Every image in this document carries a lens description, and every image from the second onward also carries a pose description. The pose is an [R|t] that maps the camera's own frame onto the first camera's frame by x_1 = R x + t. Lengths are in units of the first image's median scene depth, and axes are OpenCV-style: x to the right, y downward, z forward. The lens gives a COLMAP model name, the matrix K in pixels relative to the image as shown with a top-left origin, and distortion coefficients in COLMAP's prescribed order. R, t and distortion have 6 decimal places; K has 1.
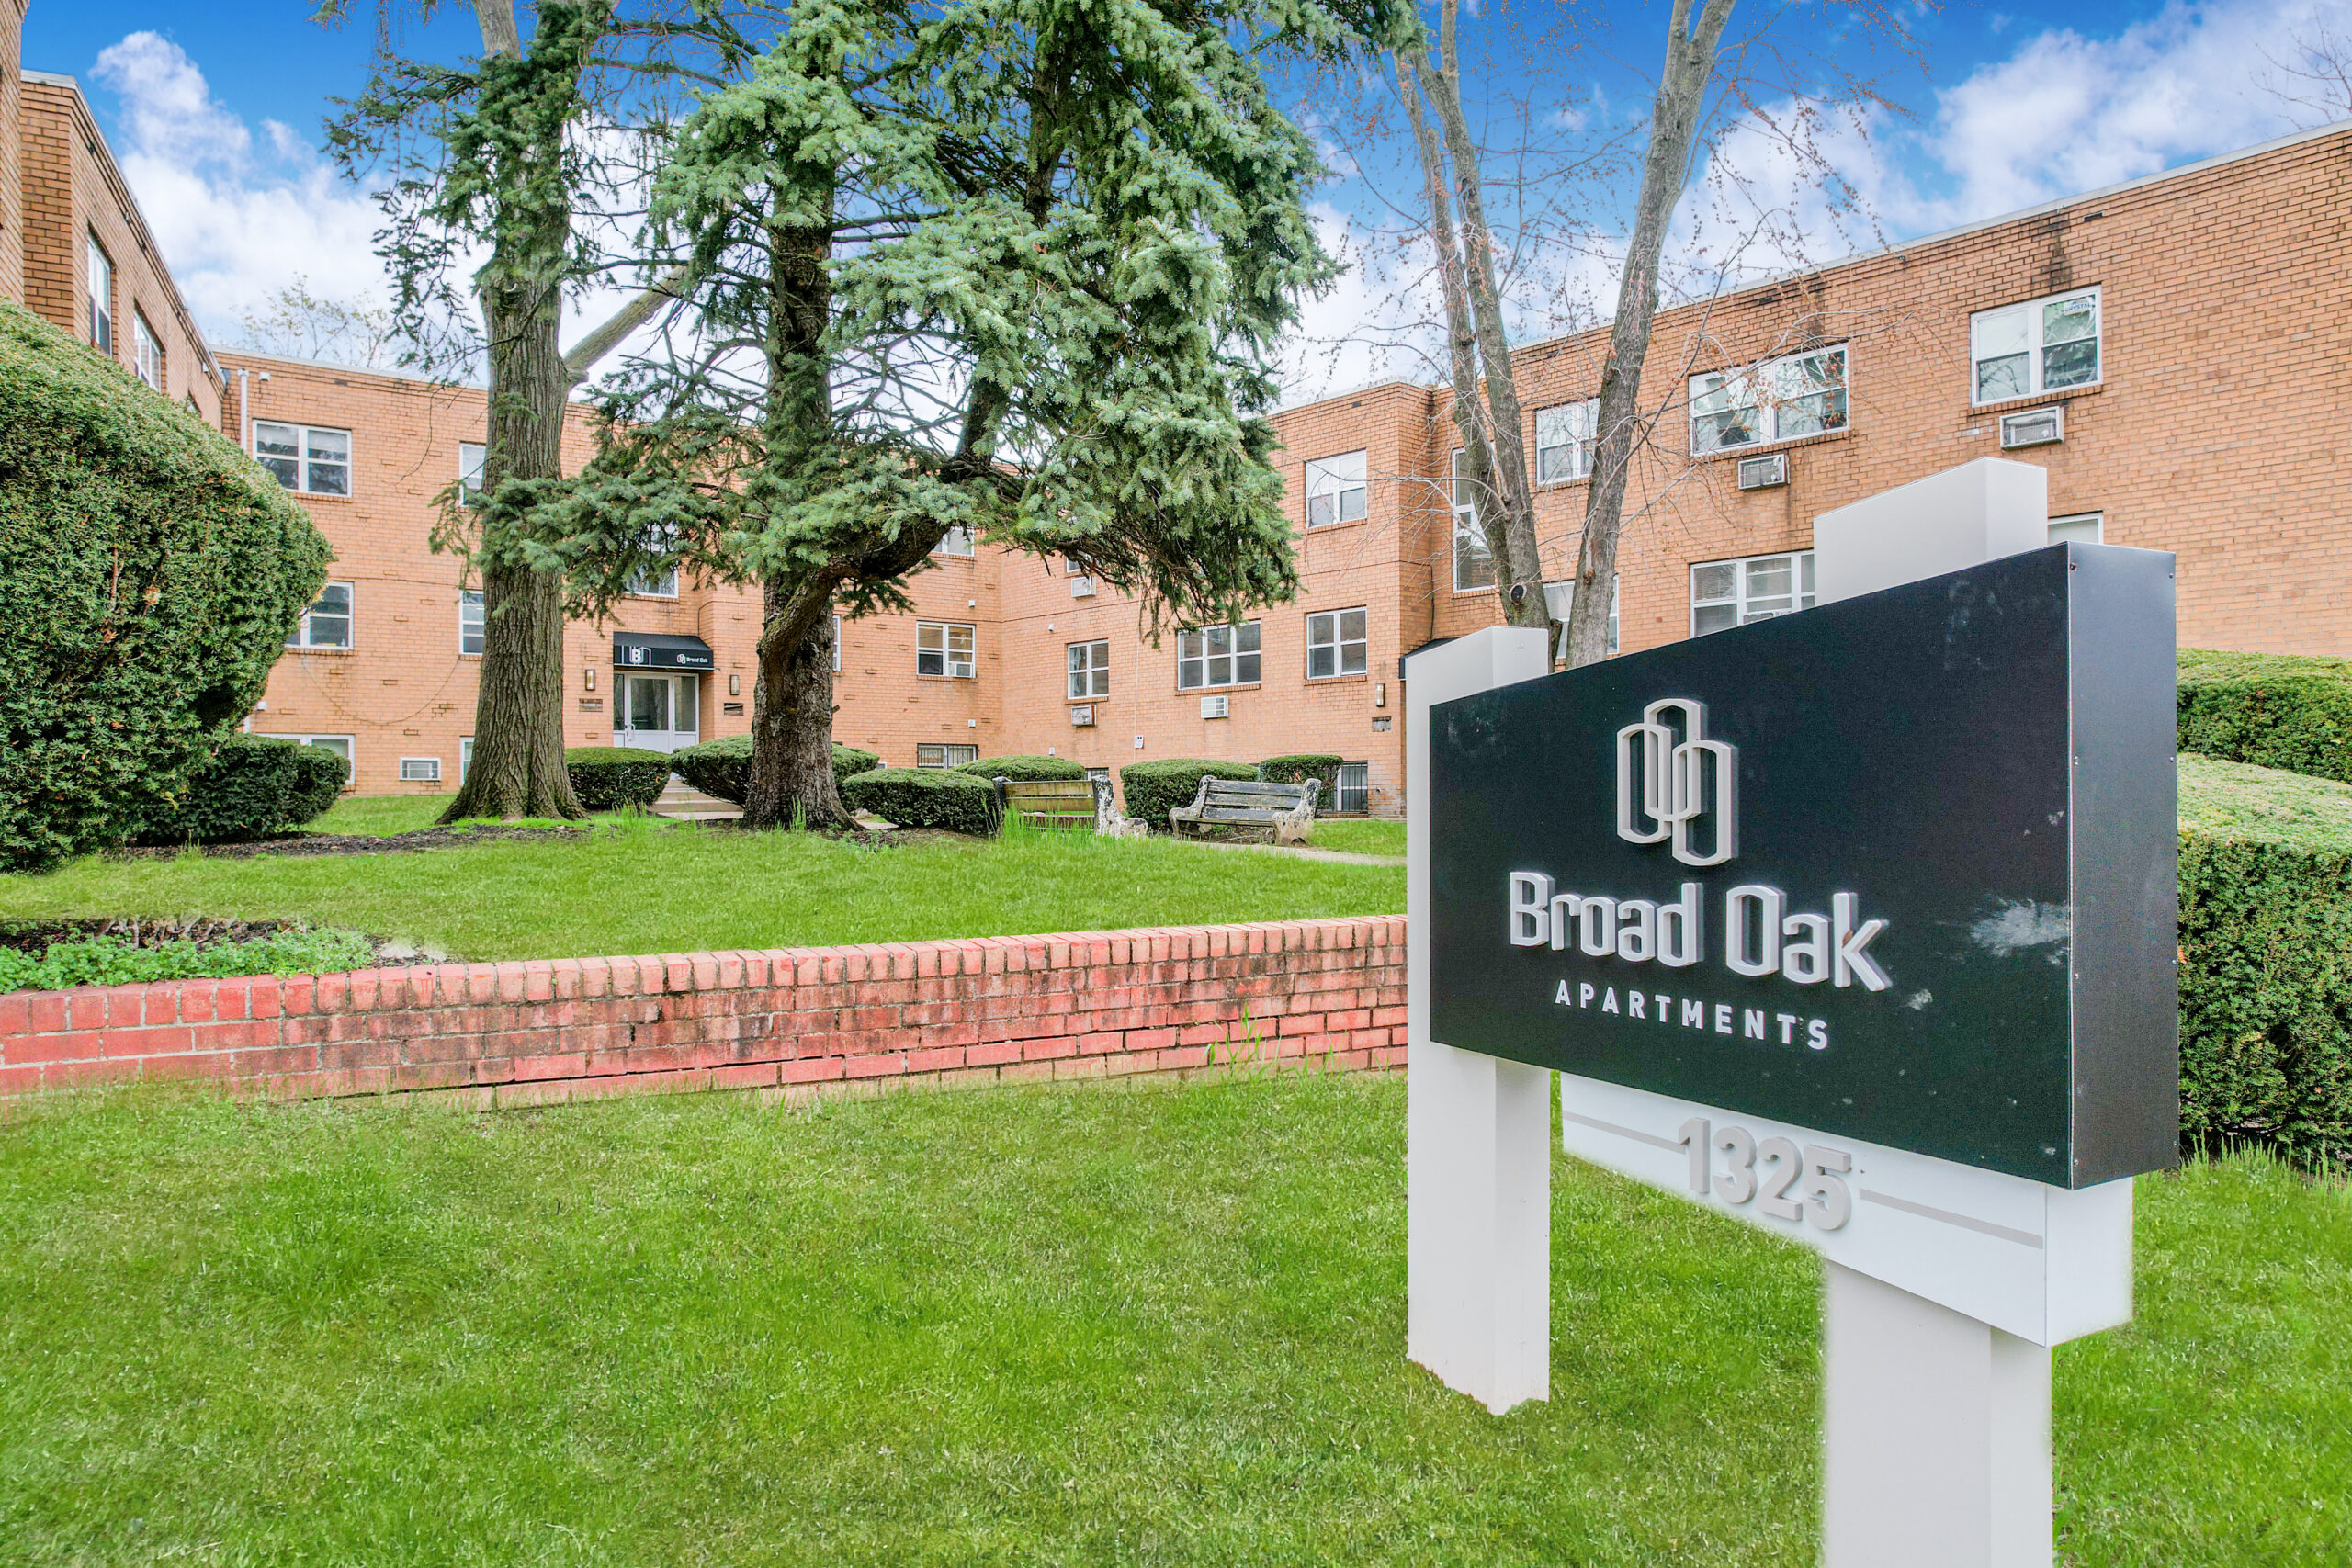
lens RADIAL K [[1539.3, 0, 1183.4], [0, 1539.3, 776.2], [0, 0, 1]] dist [-0.055607, 0.049002]
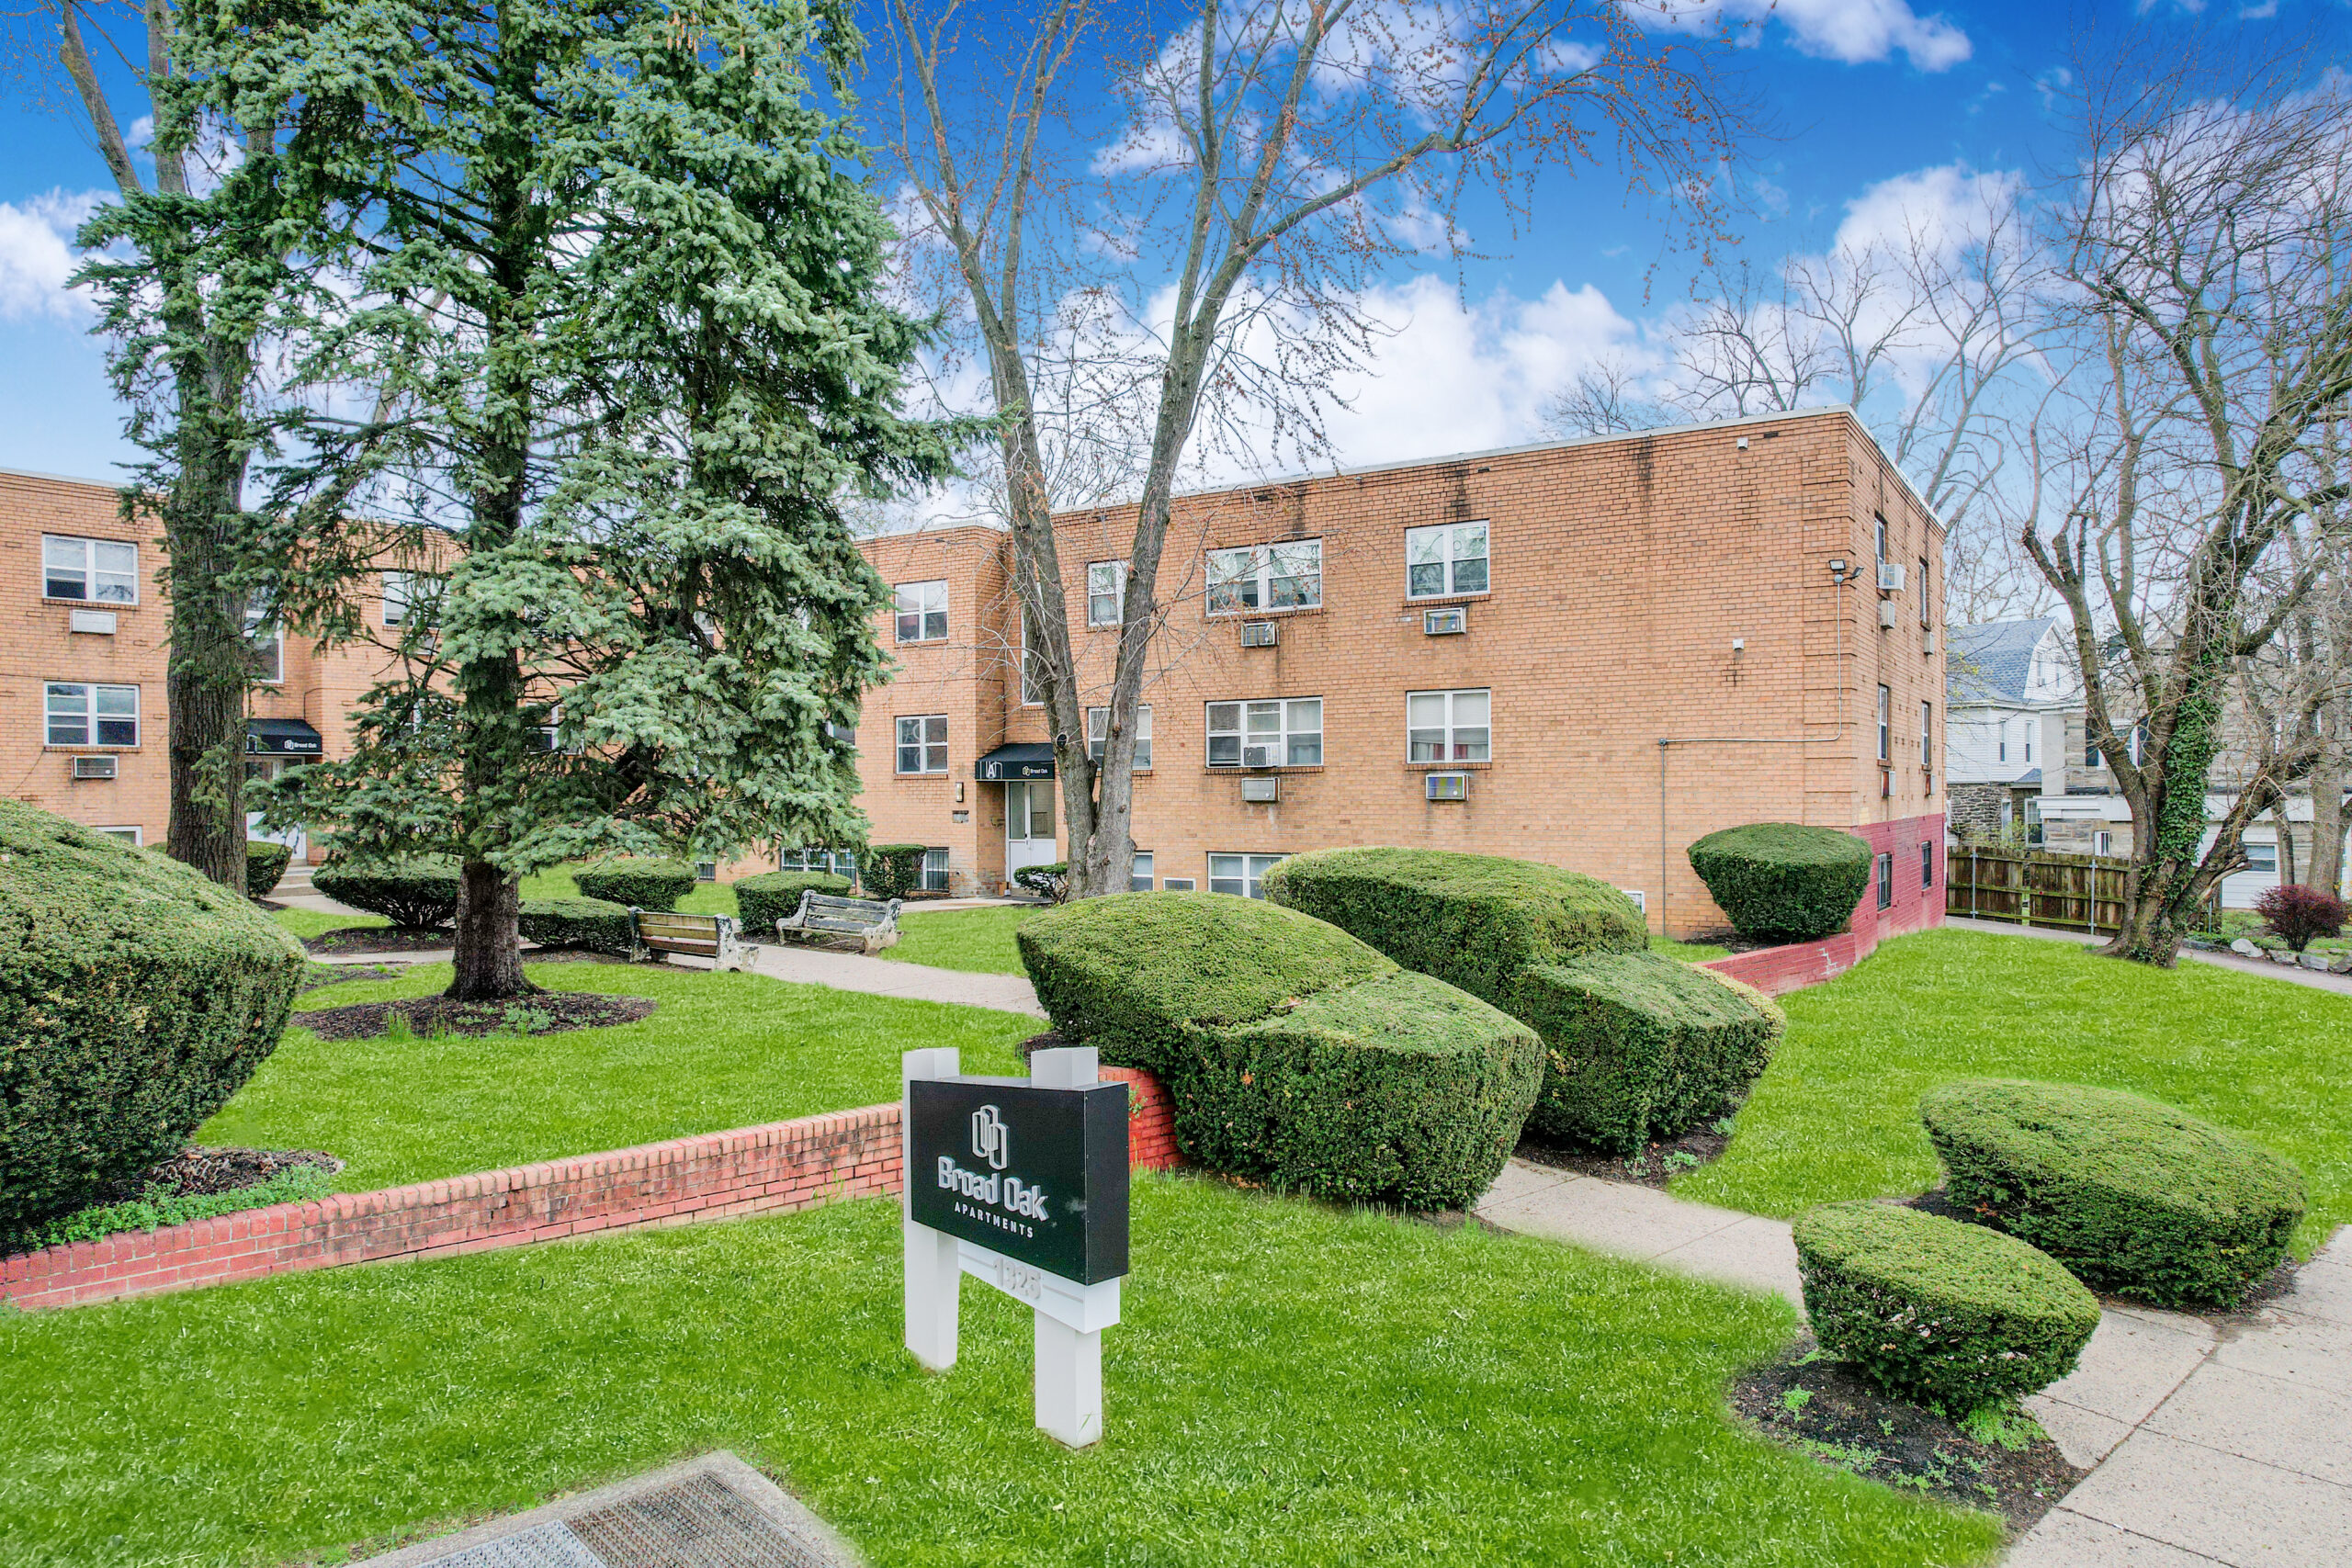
lens RADIAL K [[1539.3, 0, 1180.7], [0, 1539.3, 797.0], [0, 0, 1]] dist [-0.055607, 0.049002]
pose [[0.967668, -0.002368, 0.252216, -0.014824], [-0.000642, 0.999930, 0.011851, -0.244444], [-0.252226, -0.011630, 0.967598, -0.664533]]
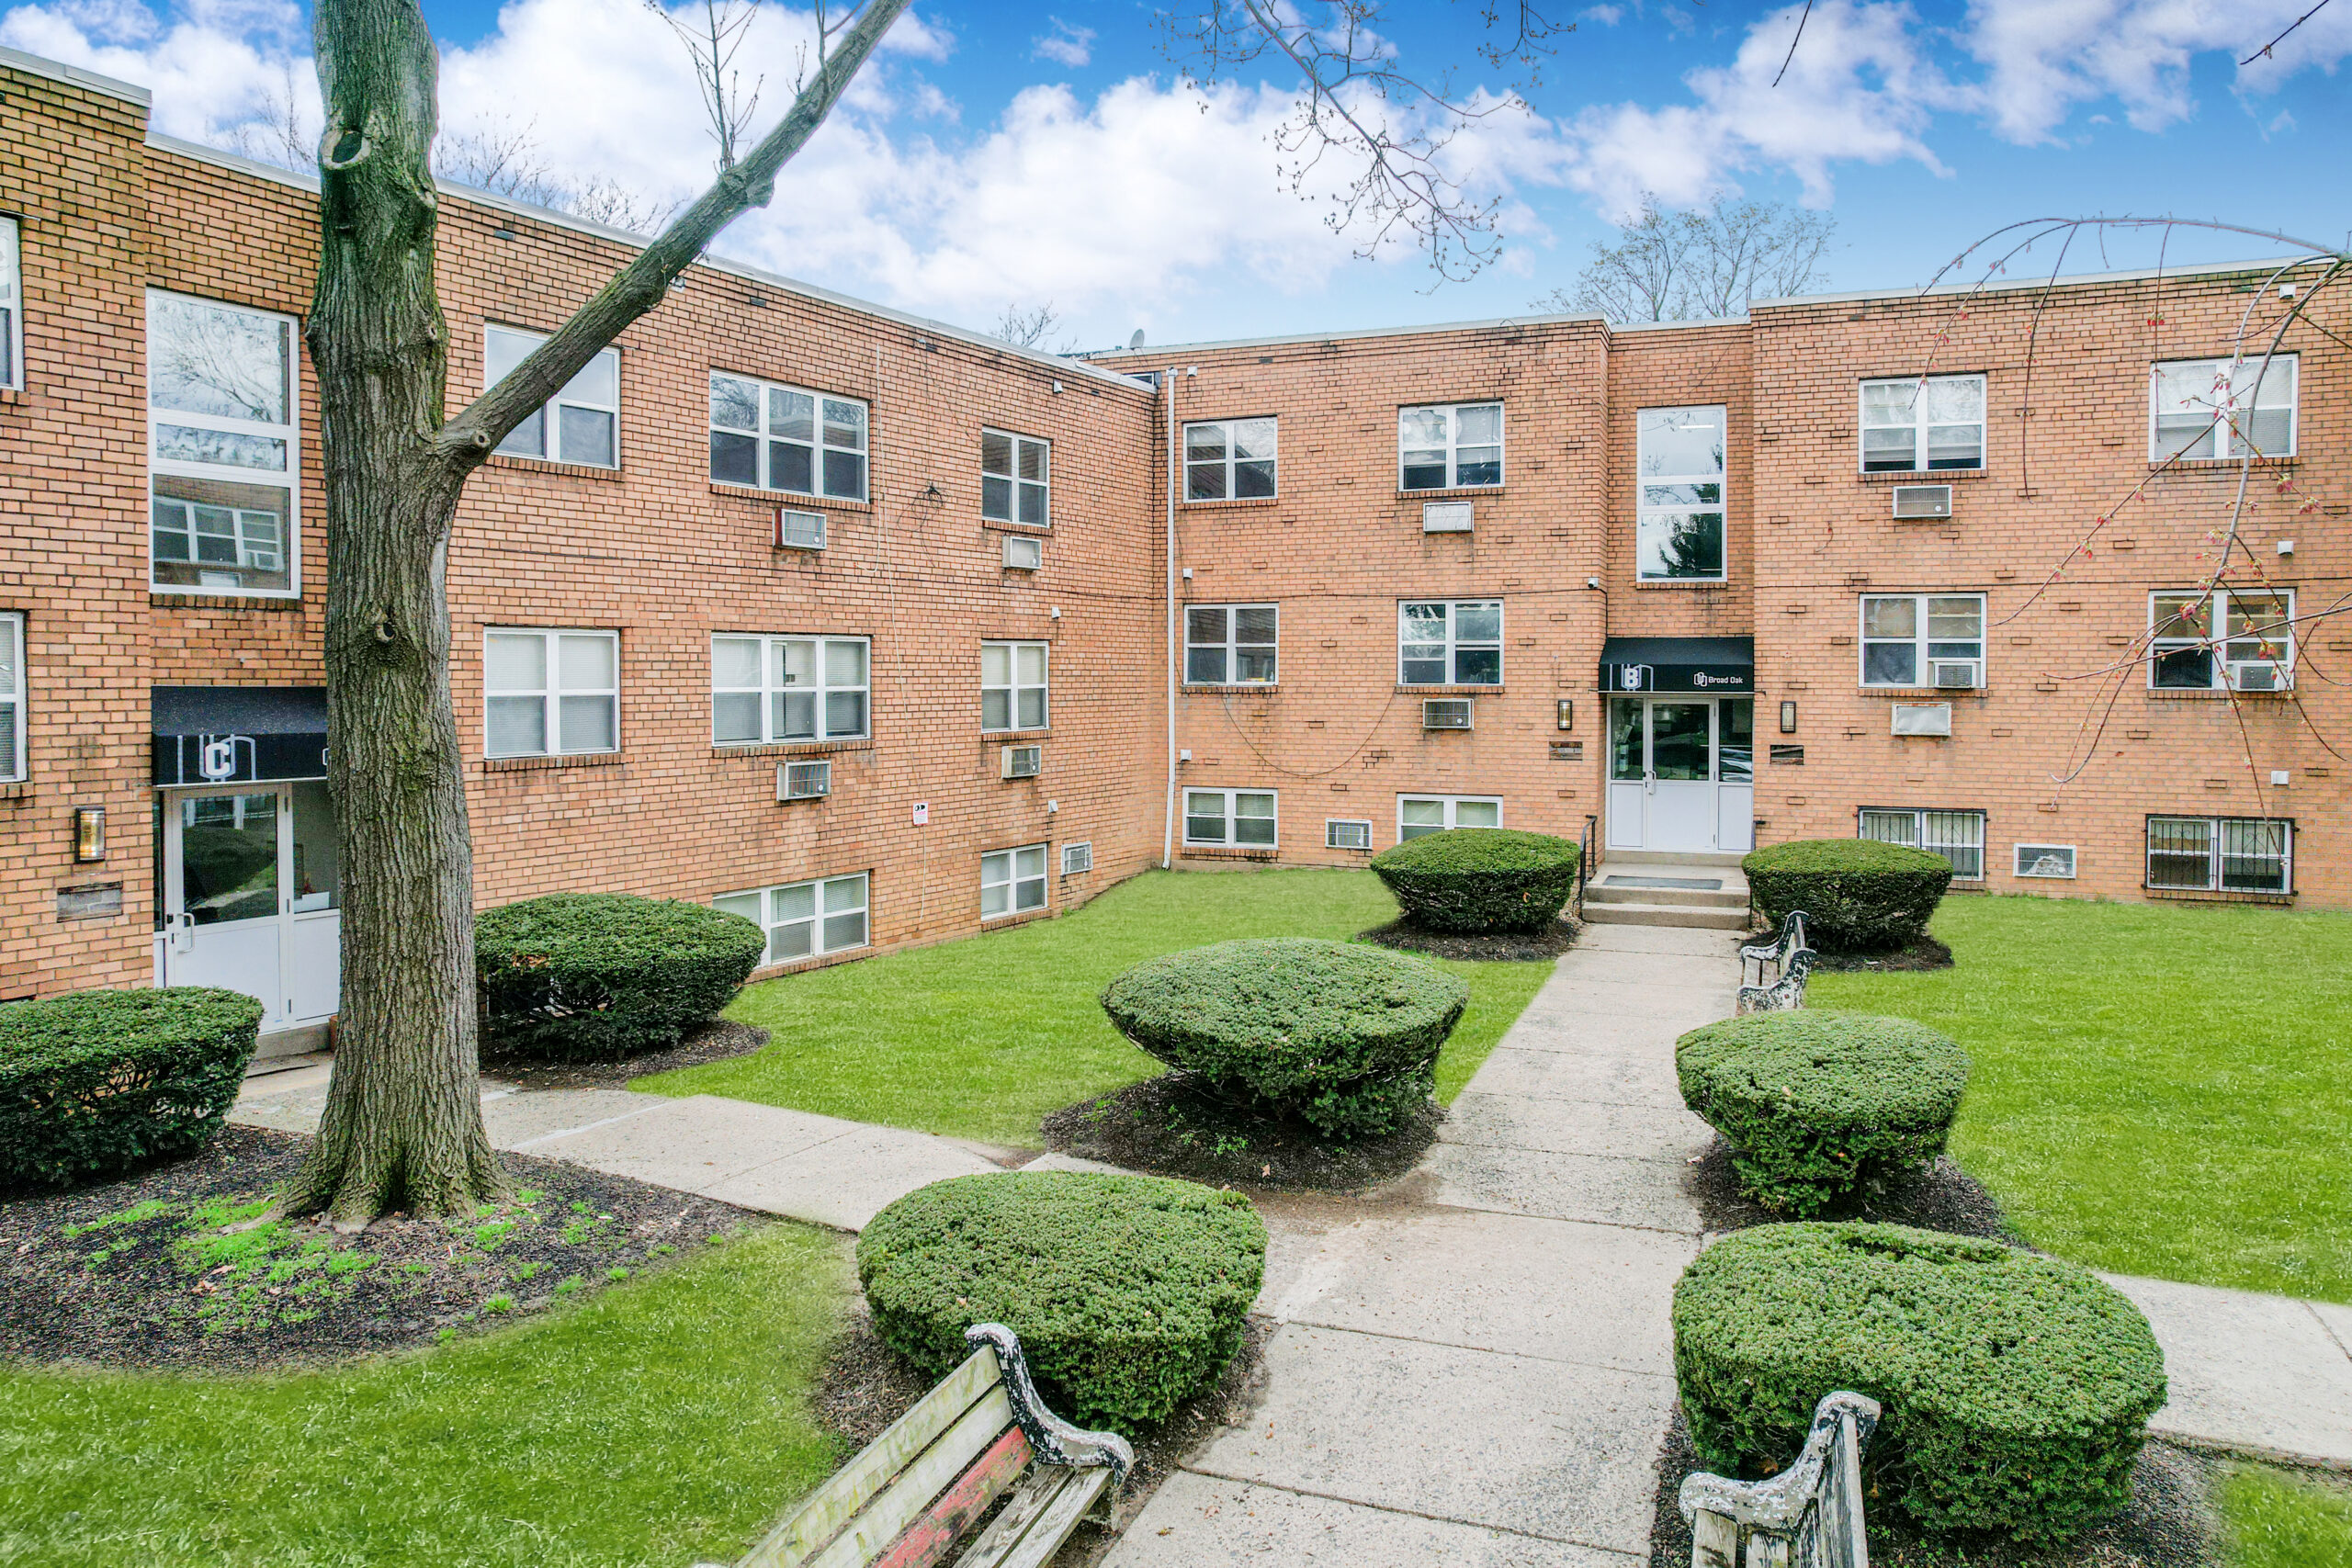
lens RADIAL K [[1539.3, 0, 1191.4], [0, 1539.3, 680.4], [0, 0, 1]] dist [-0.055607, 0.049002]
pose [[0.530163, 0.014389, -0.847774, 0.532249], [0.008633, 0.999713, 0.022367, -0.421955], [0.847852, -0.019177, 0.529886, 2.094733]]
